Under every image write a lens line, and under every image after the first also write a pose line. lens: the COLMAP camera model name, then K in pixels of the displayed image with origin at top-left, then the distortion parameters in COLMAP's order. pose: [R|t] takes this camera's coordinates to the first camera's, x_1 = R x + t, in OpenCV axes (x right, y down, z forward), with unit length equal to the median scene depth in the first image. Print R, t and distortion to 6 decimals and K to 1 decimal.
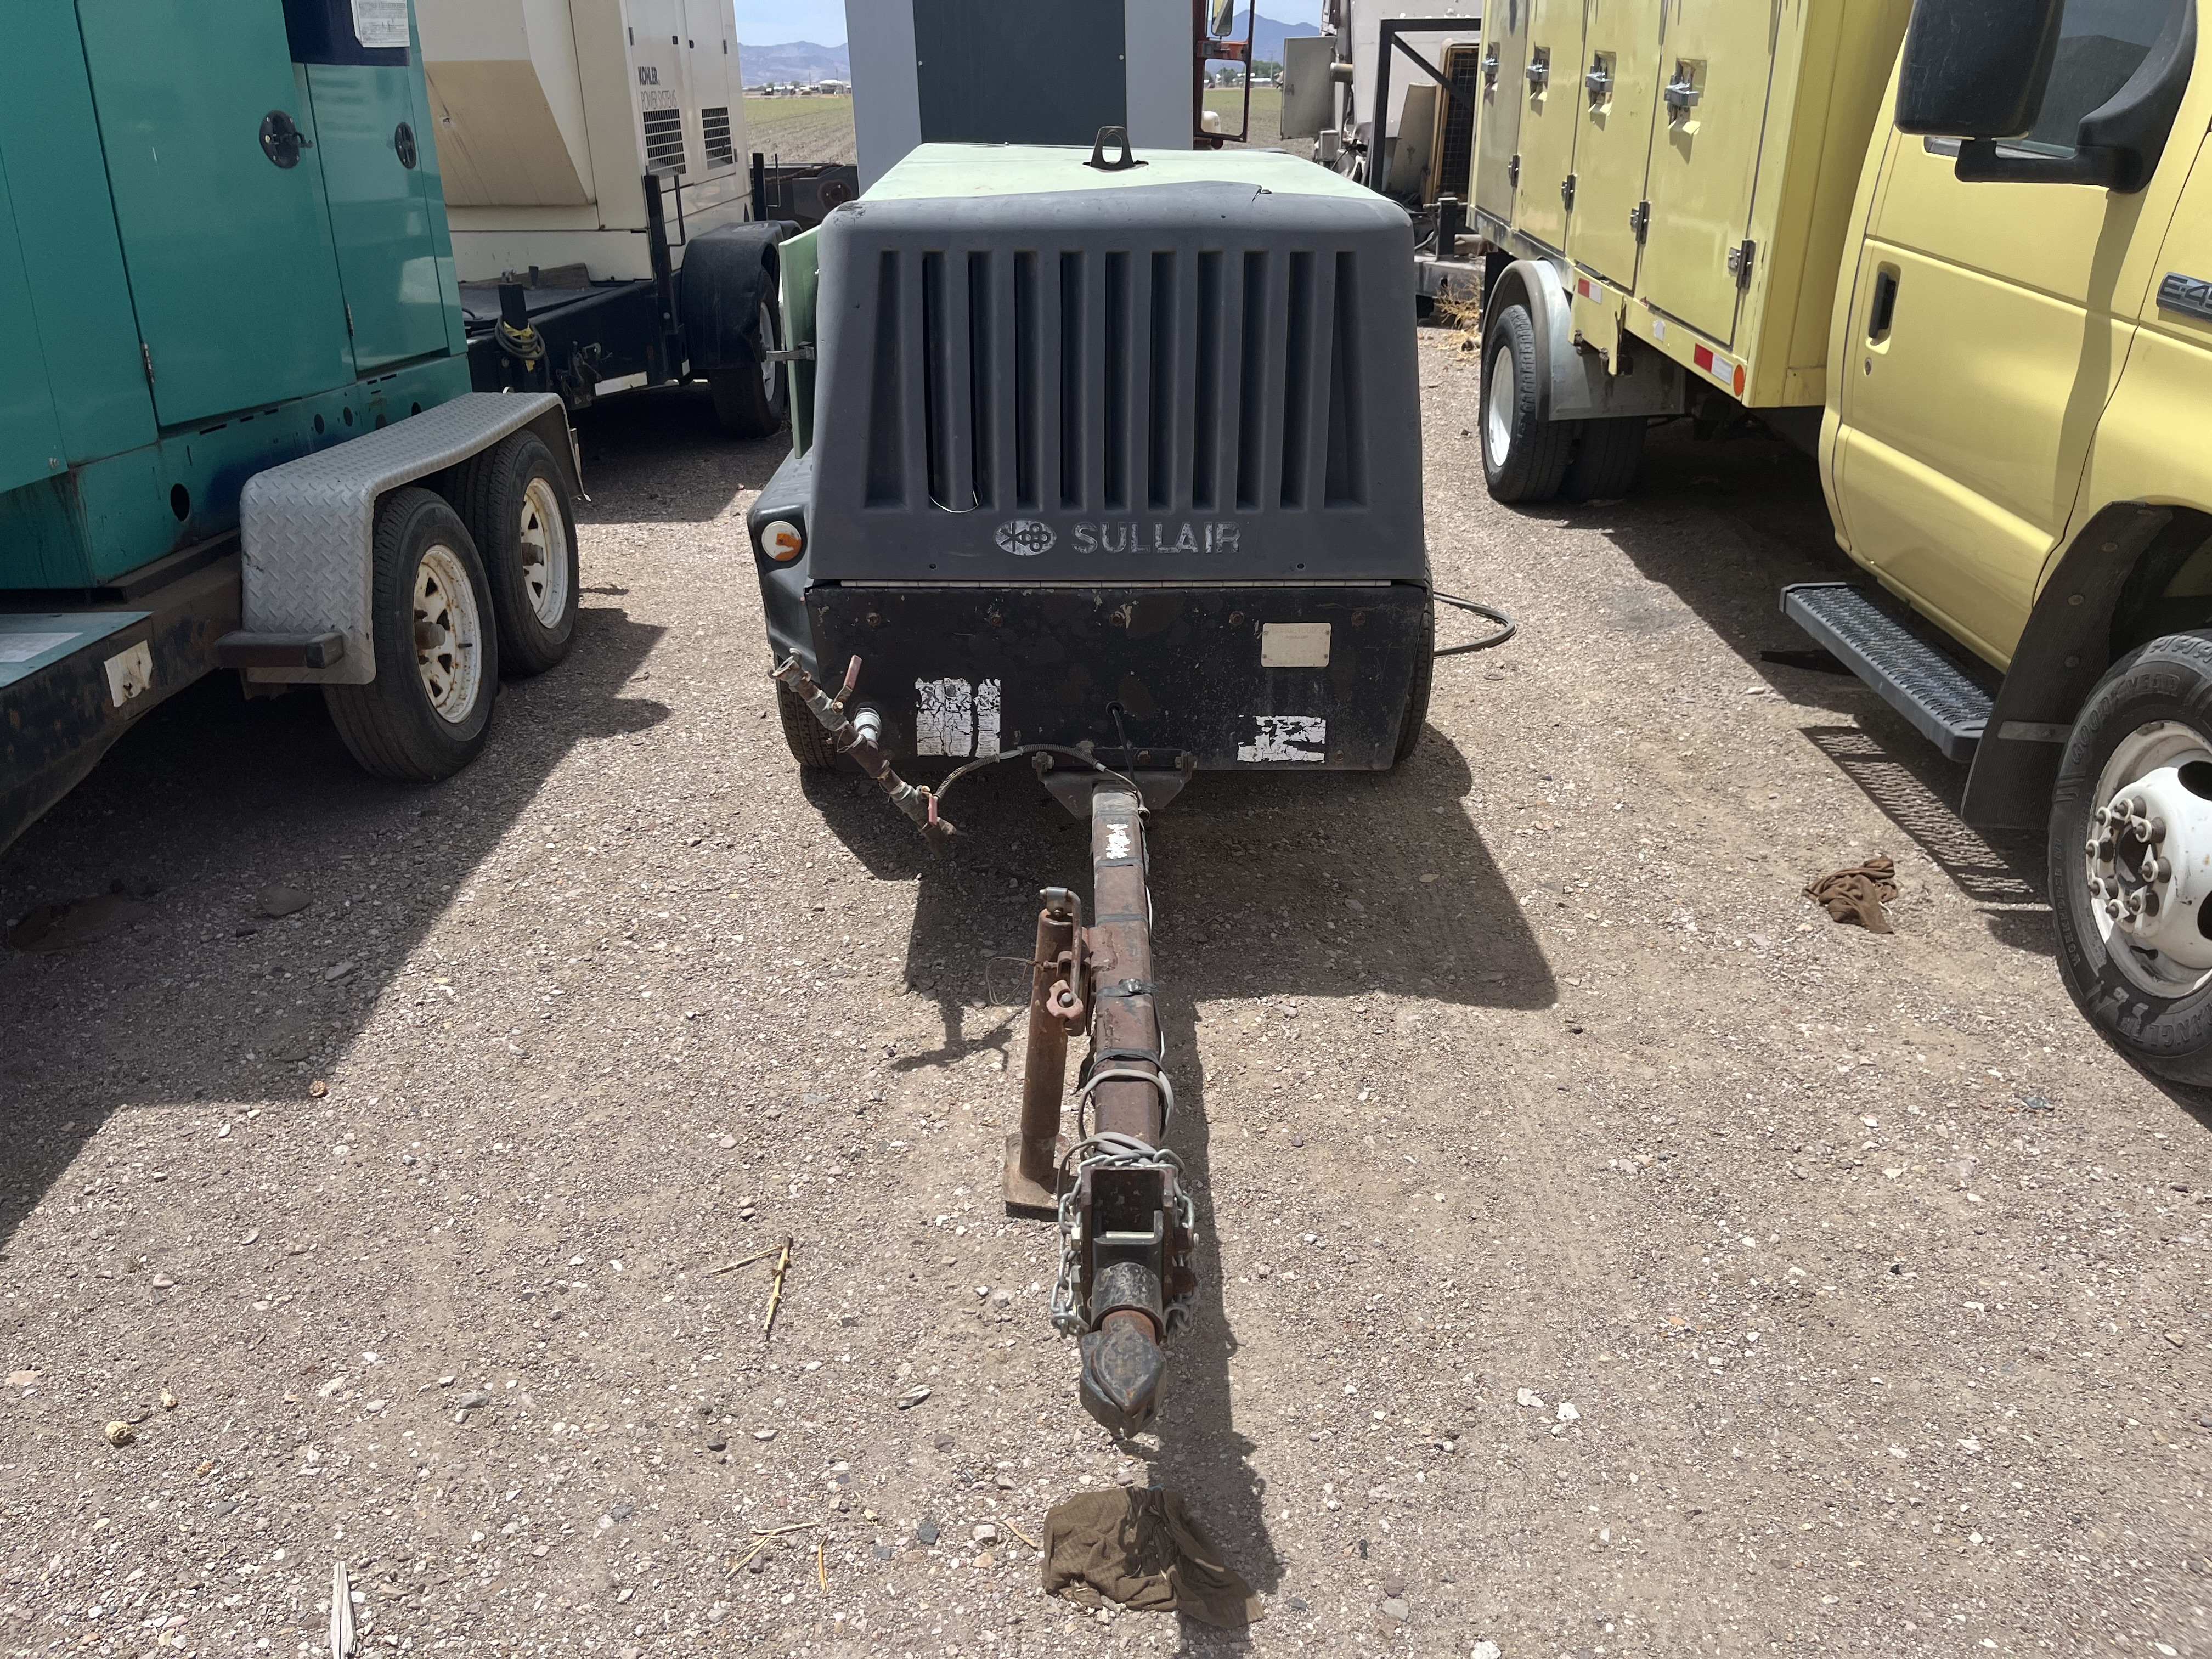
lens RADIAL K [[1668.8, 0, 1095.1], [0, 1668.8, 855.0], [0, 0, 1]] dist [0.059363, -0.079039]
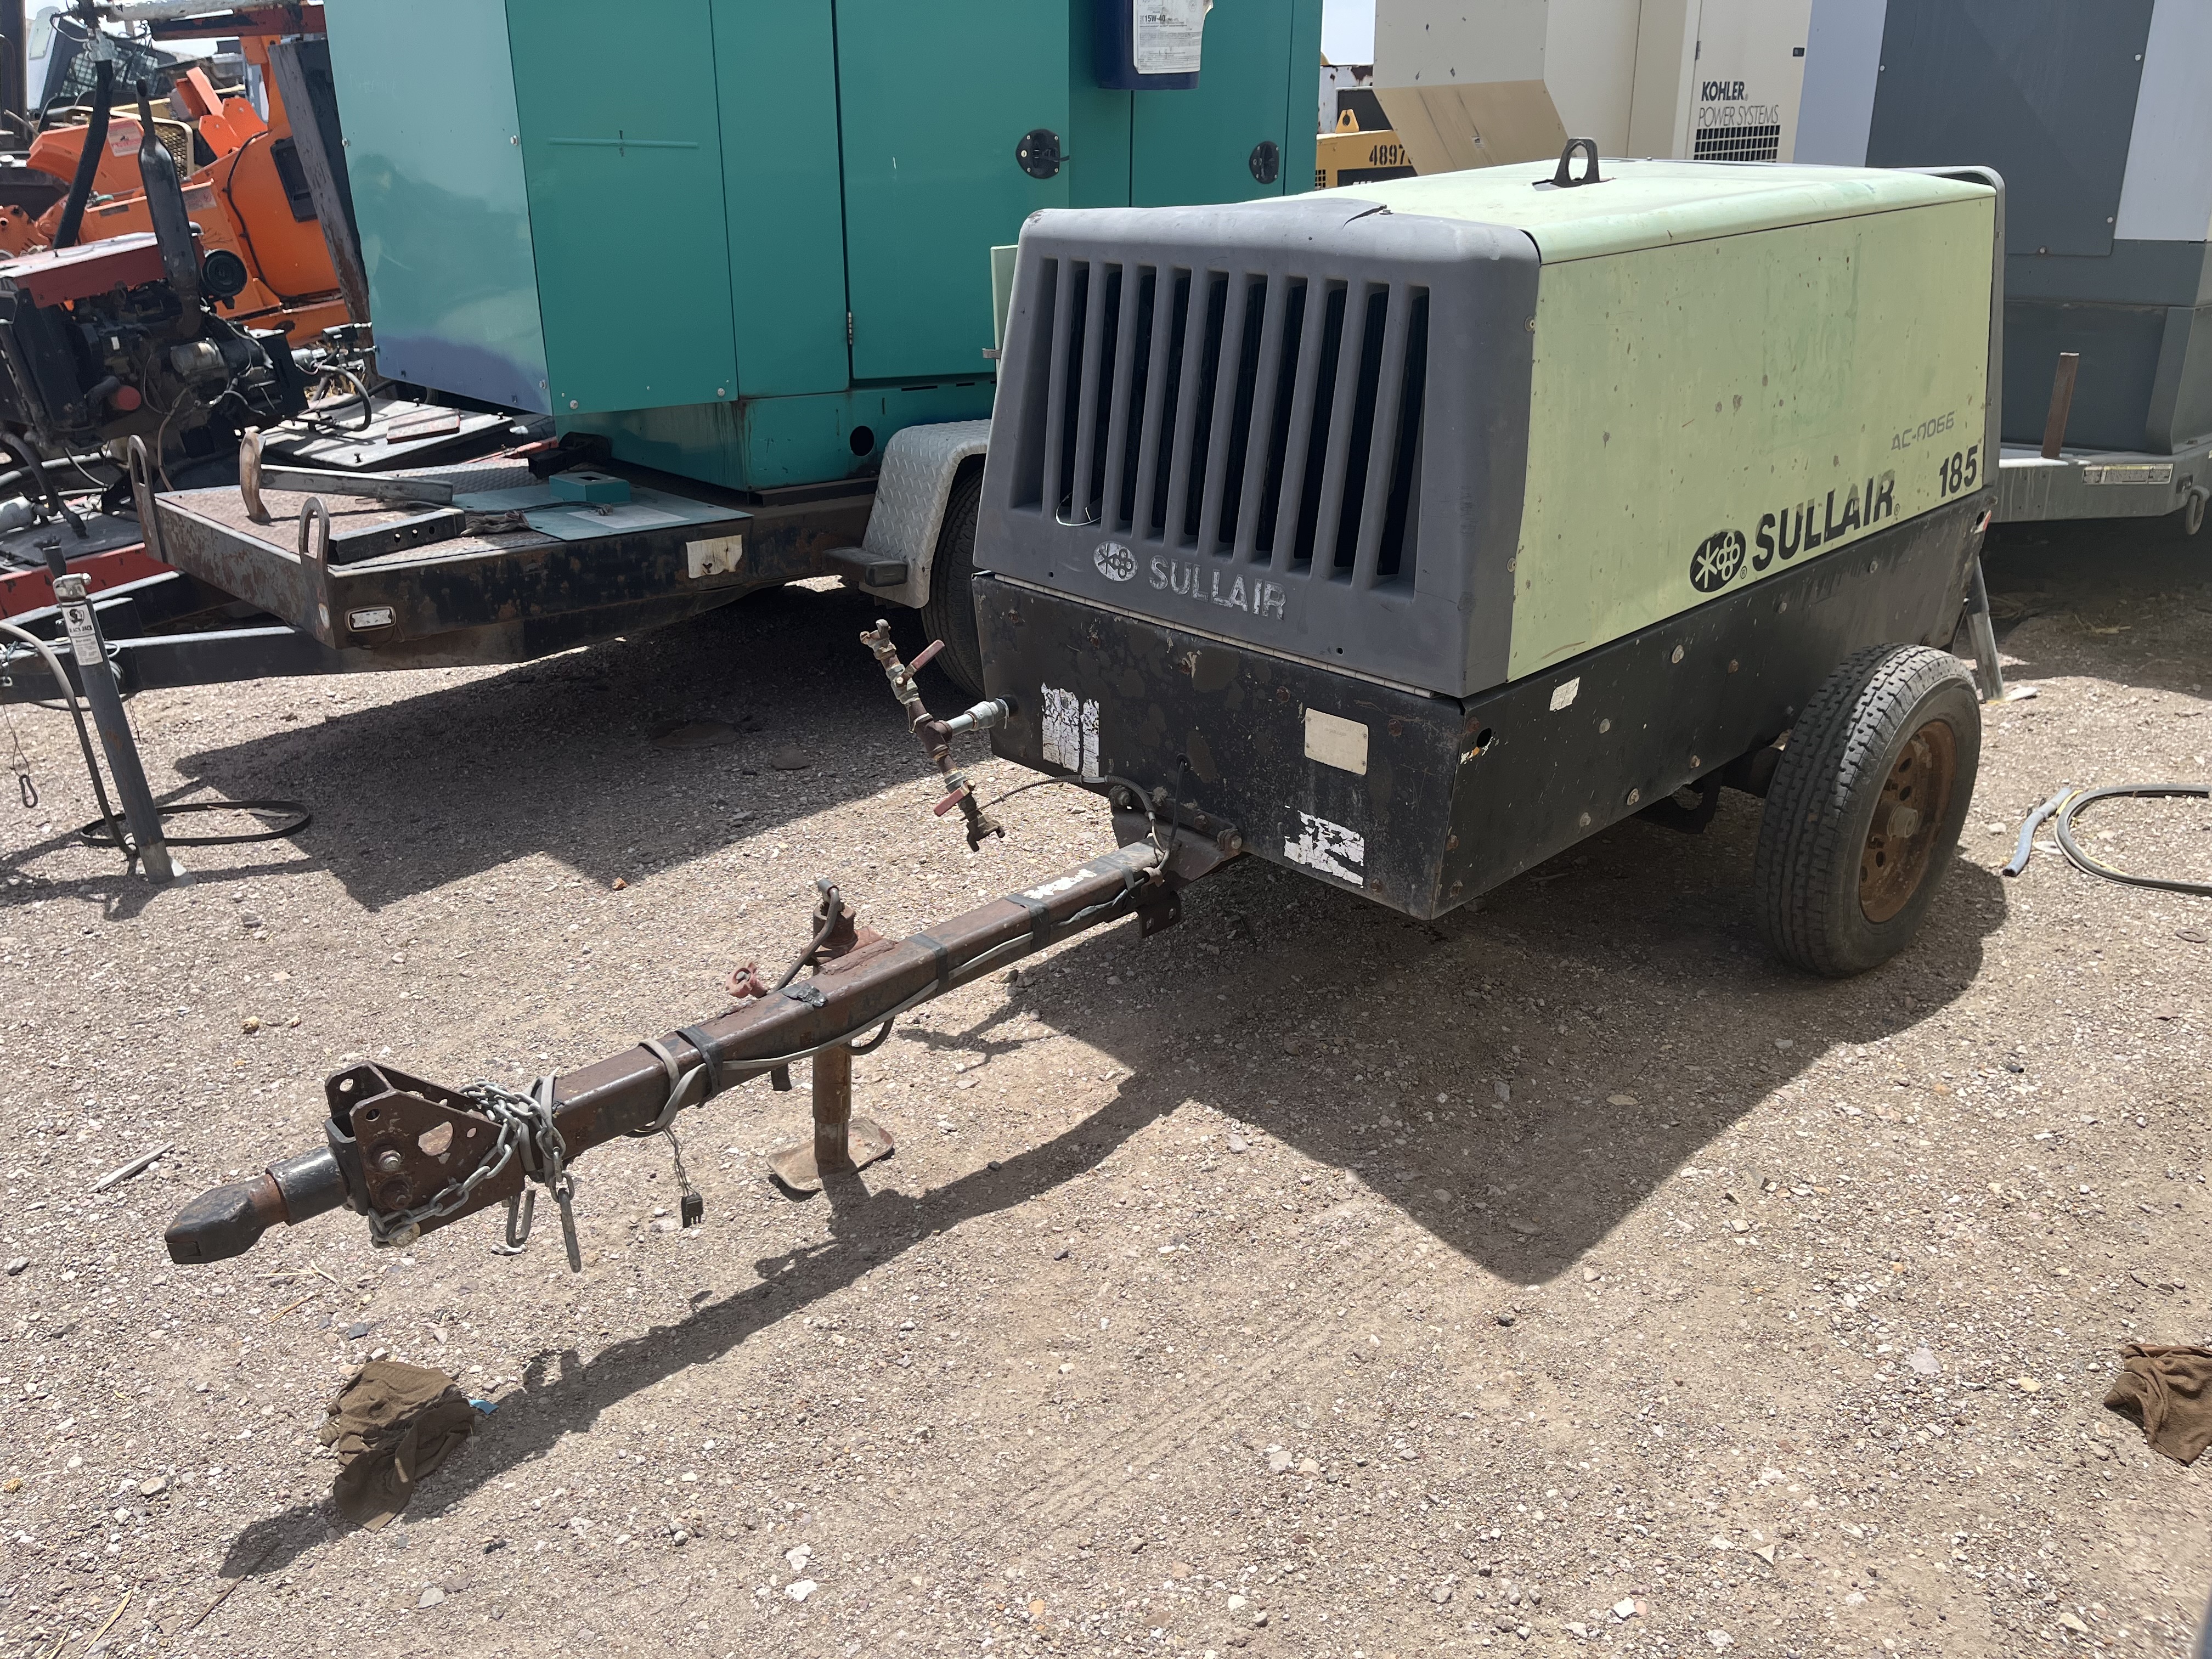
lens RADIAL K [[1668.8, 0, 1095.1], [0, 1668.8, 855.0], [0, 0, 1]] dist [0.059363, -0.079039]
pose [[0.674113, 0.289095, -0.679703, 0.624422], [-0.297724, 0.948506, 0.108148, -0.124283], [0.675968, 0.129459, 0.725471, 0.300360]]
